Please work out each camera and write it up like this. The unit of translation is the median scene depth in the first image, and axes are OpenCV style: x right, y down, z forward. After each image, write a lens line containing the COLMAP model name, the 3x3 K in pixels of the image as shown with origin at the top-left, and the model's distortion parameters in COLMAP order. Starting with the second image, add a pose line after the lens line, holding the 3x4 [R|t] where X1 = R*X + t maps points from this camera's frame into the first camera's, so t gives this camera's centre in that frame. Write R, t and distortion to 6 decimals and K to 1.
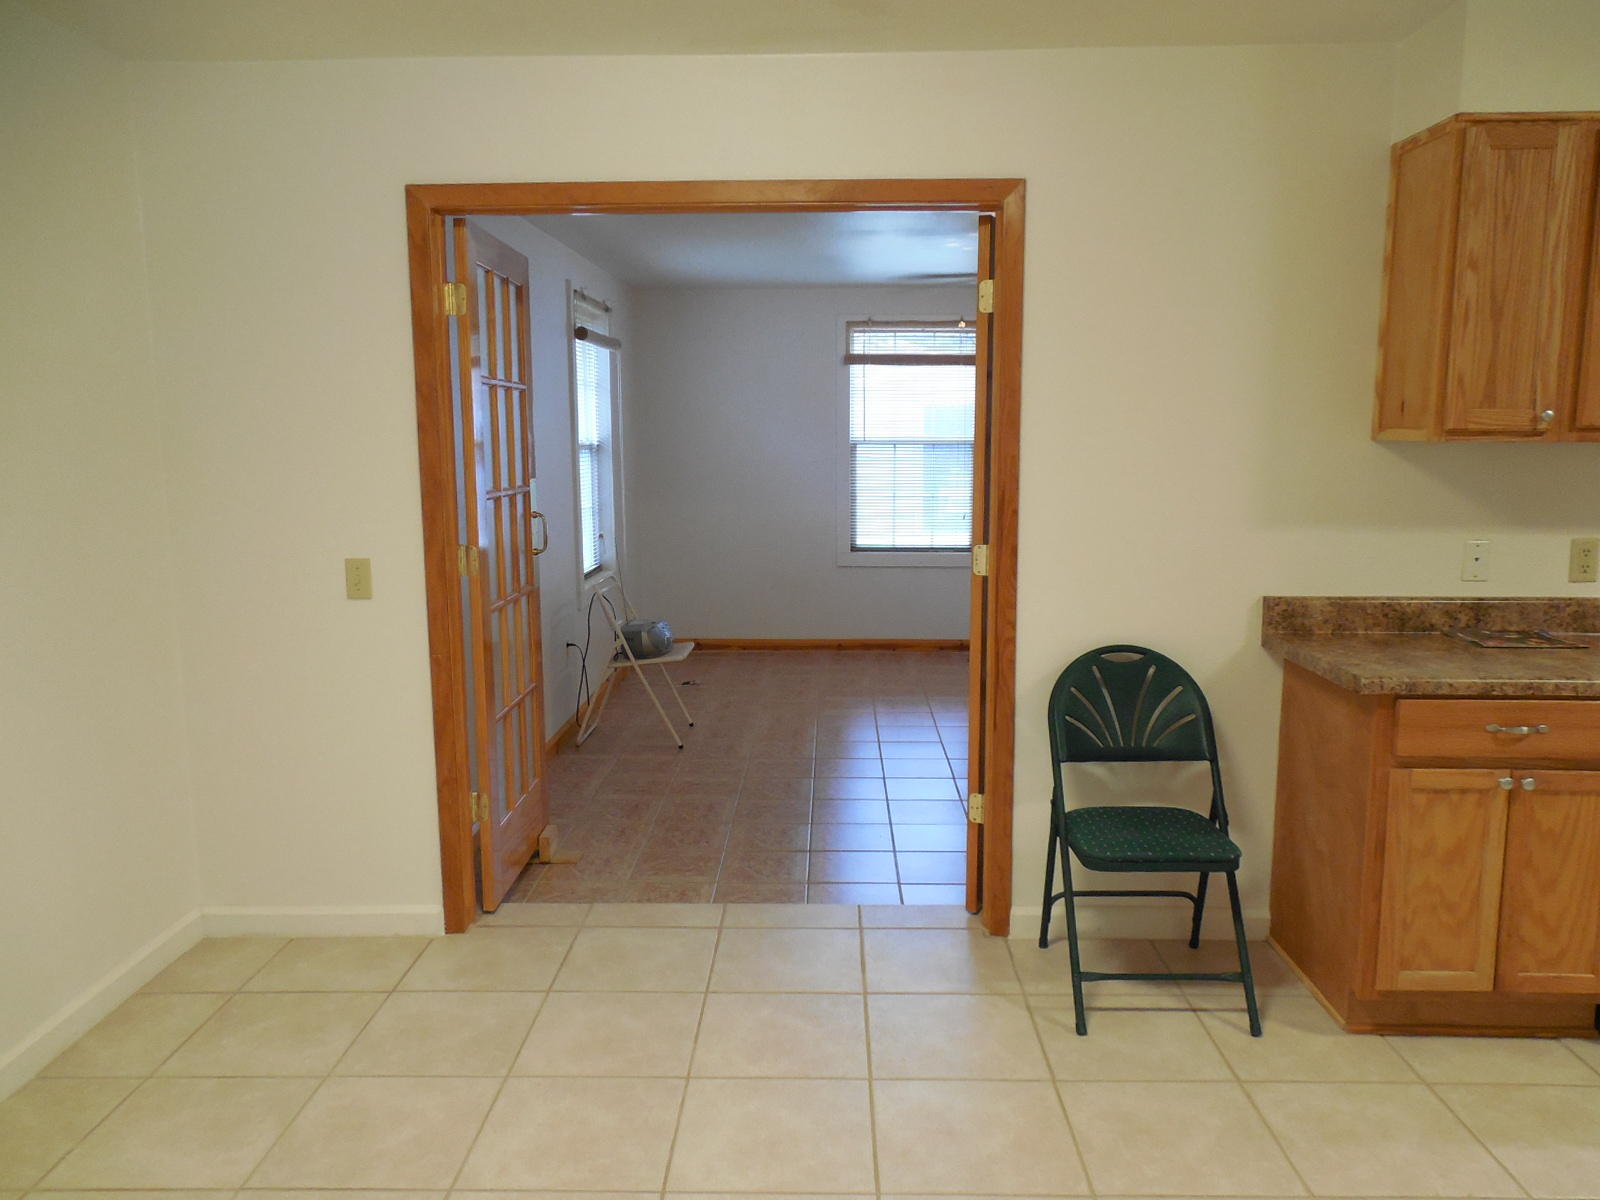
lens RADIAL K [[1200.8, 0, 800.7], [0, 1200.8, 597.0], [0, 0, 1]] dist [0.004048, -0.001654]
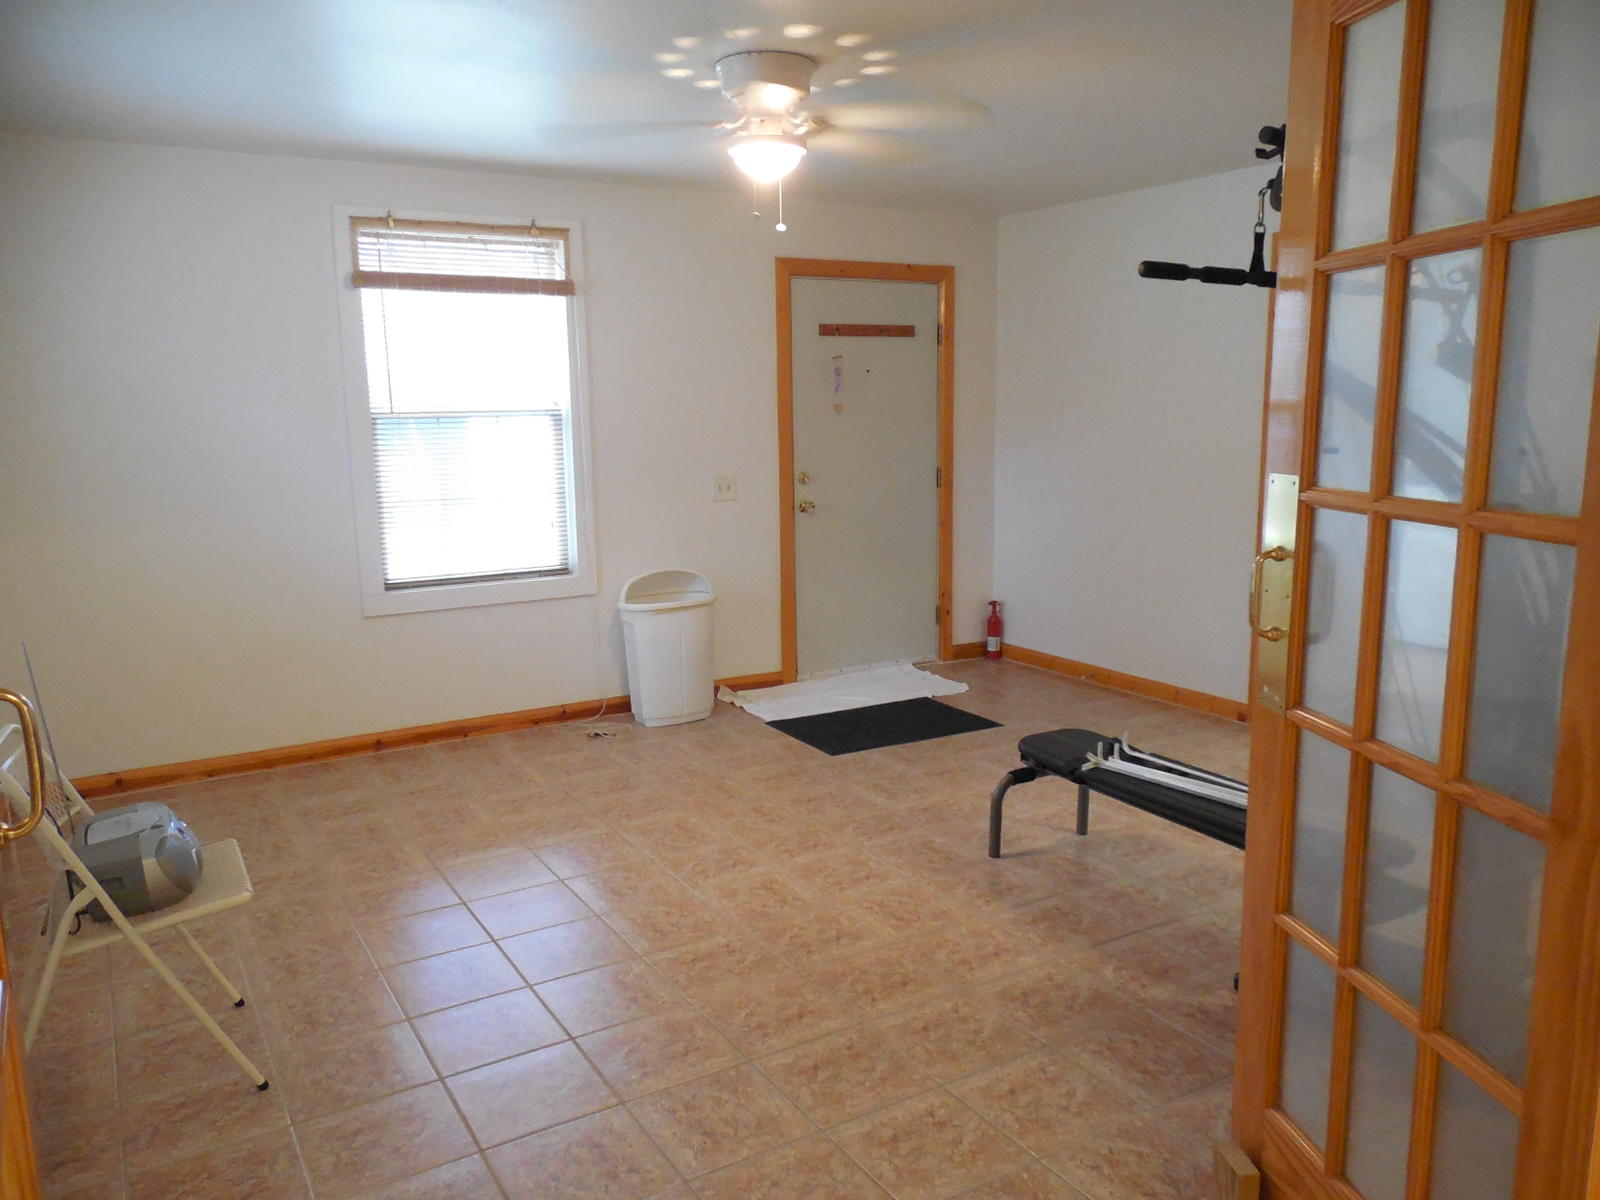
lens RADIAL K [[1200.8, 0, 800.7], [0, 1200.8, 597.0], [0, 0, 1]] dist [0.004048, -0.001654]
pose [[0.842808, -0.094355, 0.529879, -0.303102], [0.083528, 0.995515, 0.044415, -0.125572], [-0.531694, 0.006826, 0.846909, 1.006634]]
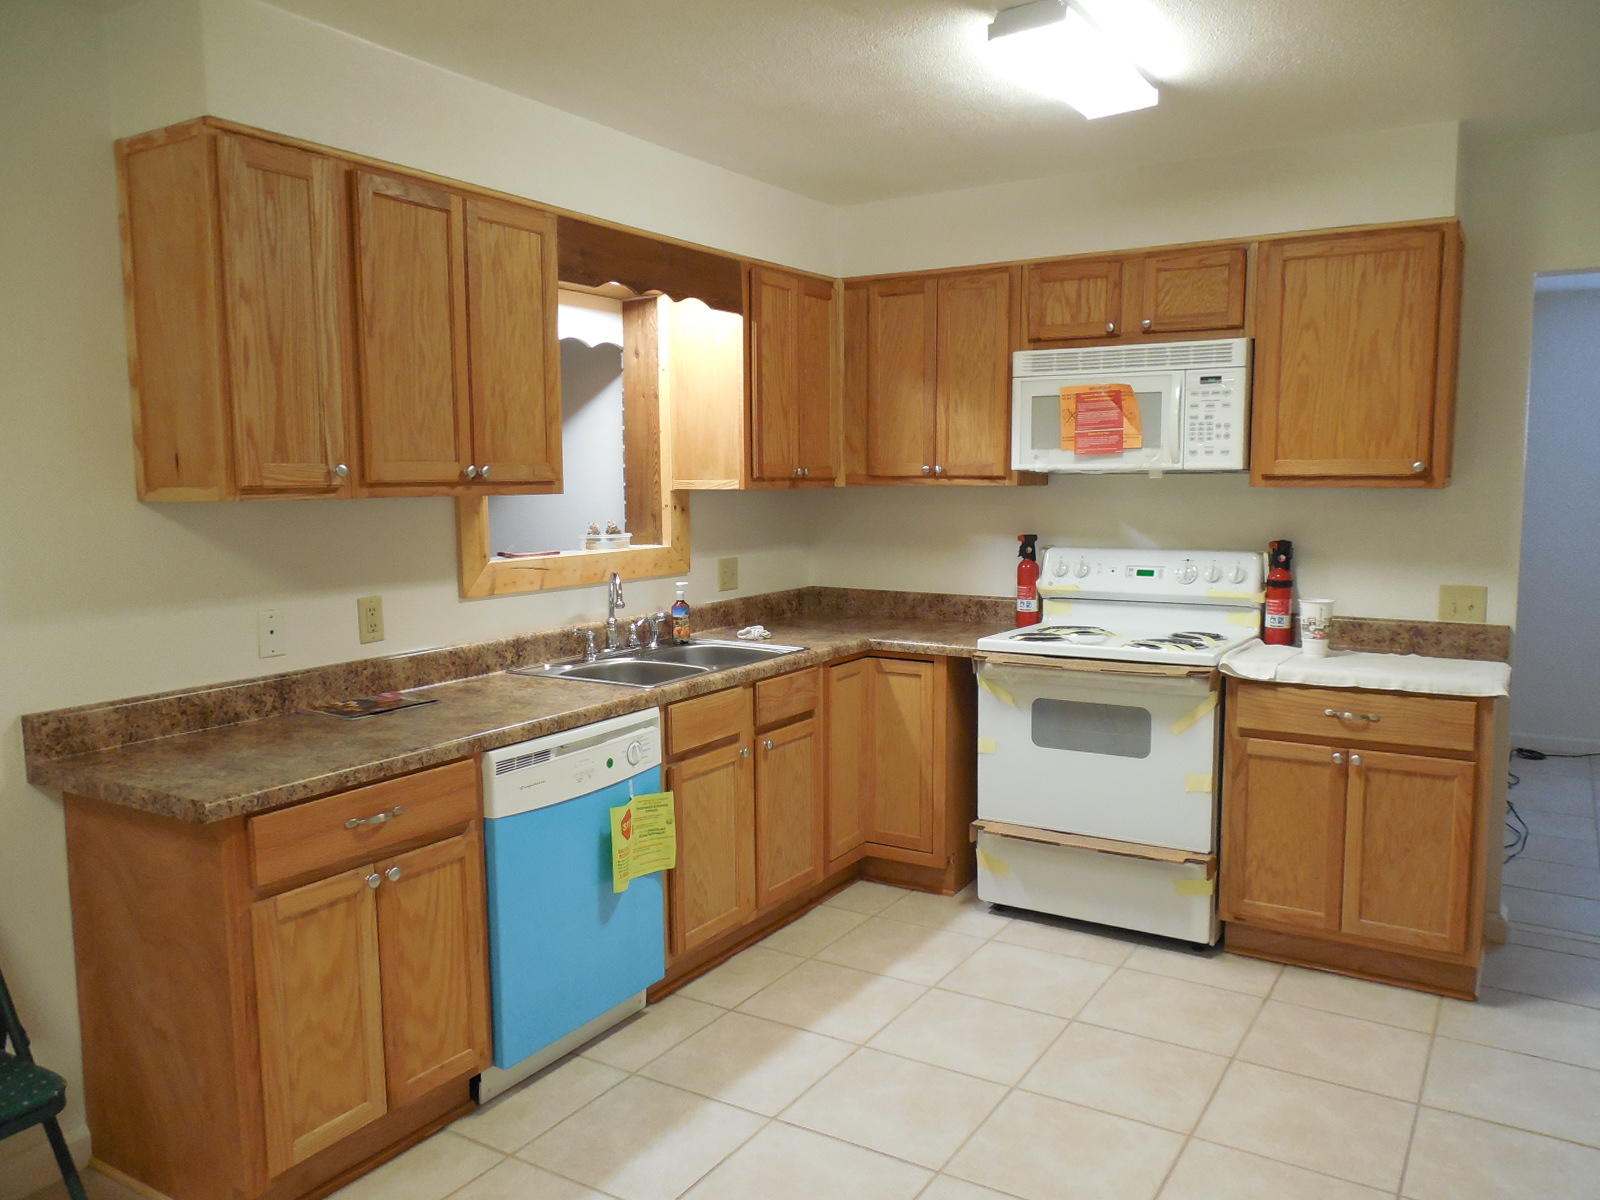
lens RADIAL K [[1200.8, 0, 800.7], [0, 1200.8, 597.0], [0, 0, 1]] dist [0.004048, -0.001654]
pose [[0.511443, -0.093042, 0.854265, 0.006769], [0.132122, 0.990815, 0.028813, -0.034981], [-0.849099, 0.098131, 0.519038, 0.232502]]
